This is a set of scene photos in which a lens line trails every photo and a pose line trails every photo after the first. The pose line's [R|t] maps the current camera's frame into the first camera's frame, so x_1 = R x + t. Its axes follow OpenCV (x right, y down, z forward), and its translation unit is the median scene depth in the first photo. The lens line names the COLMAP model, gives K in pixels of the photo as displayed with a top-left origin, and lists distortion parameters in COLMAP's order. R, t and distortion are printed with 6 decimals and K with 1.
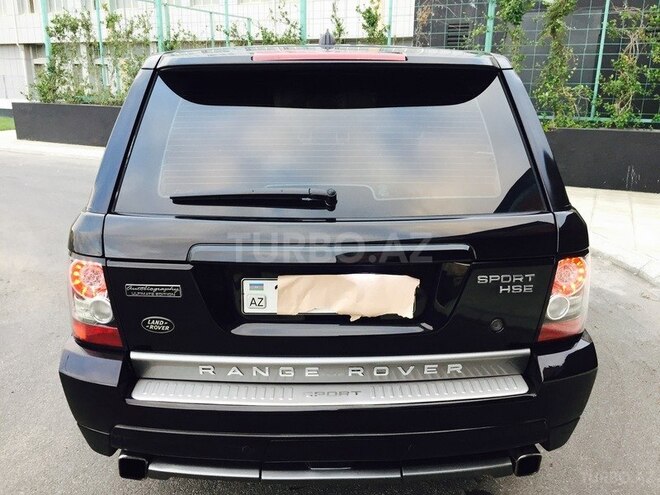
lens RADIAL K [[558.0, 0, 328.5], [0, 558.0, 251.5], [0, 0, 1]] dist [0.071225, -0.092537]
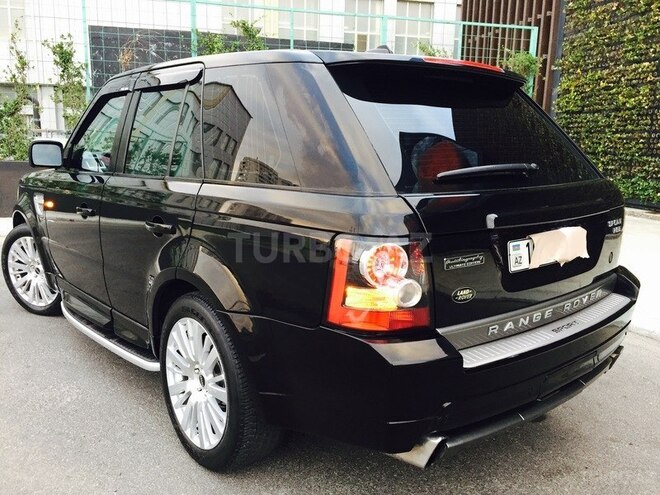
lens RADIAL K [[558.0, 0, 327.5], [0, 558.0, 250.6], [0, 0, 1]] dist [0.071225, -0.092537]
pose [[0.776474, -0.115596, 0.619456, -0.224035], [0.172172, 0.984544, -0.032088, 0.007478], [-0.606172, 0.131569, 0.784376, 0.060969]]
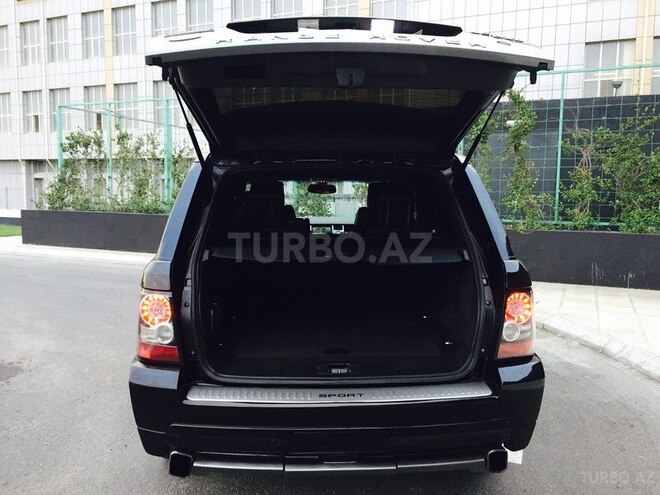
lens RADIAL K [[558.0, 0, 333.4], [0, 558.0, 250.6], [0, 0, 1]] dist [0.071225, -0.092537]
pose [[0.999443, -0.001404, 0.033337, -0.011391], [0.007922, 0.980534, -0.196188, 0.036527], [-0.032412, 0.196342, 0.980000, -0.068596]]
